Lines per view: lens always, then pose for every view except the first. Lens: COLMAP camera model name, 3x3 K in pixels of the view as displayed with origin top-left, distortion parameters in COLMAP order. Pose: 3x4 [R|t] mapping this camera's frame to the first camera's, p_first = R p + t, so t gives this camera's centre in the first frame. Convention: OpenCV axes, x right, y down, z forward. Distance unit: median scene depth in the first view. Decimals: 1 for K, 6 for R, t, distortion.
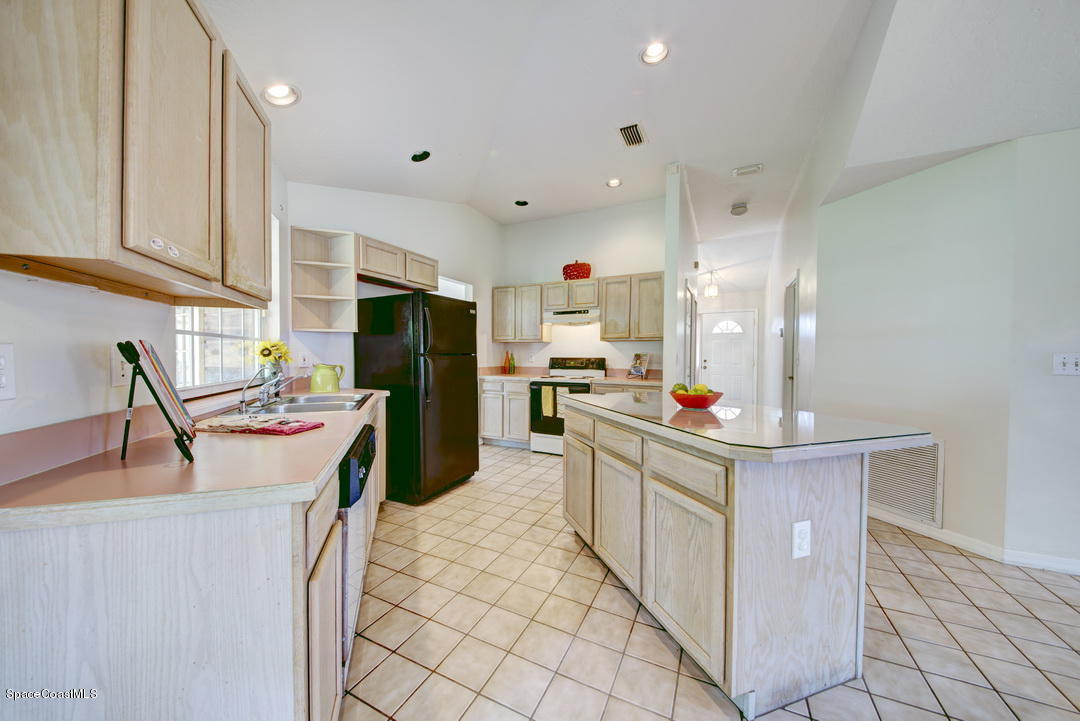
lens RADIAL K [[376.4, 0, 536.7], [0, 376.4, 355.8], [0, 0, 1]] dist [0.029446, 0.000028]
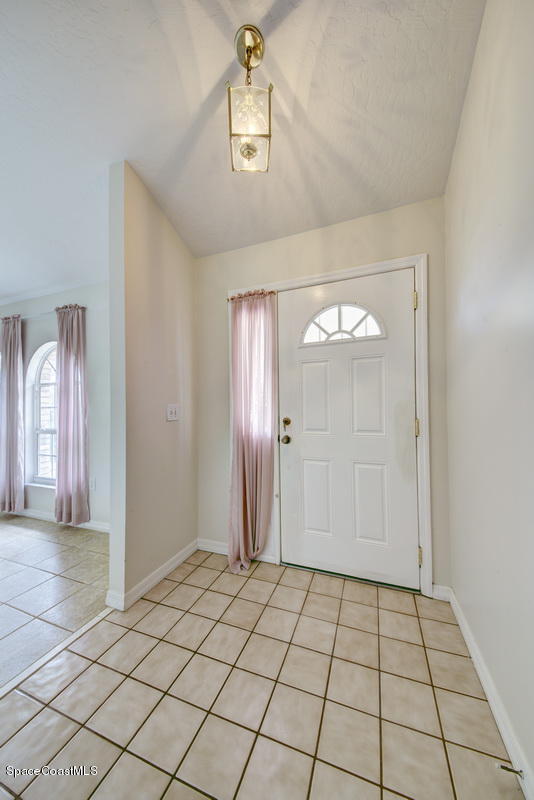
lens RADIAL K [[260.0, 0, 267.0], [0, 260.0, 400.0], [0, 0, 1]] dist [0.000604, 0.000057]
pose [[0.995332, -0.025501, 0.093085, 0.408056], [0.025245, 0.999674, 0.003927, -0.008658], [-0.093155, -0.001559, 0.995650, 0.762394]]
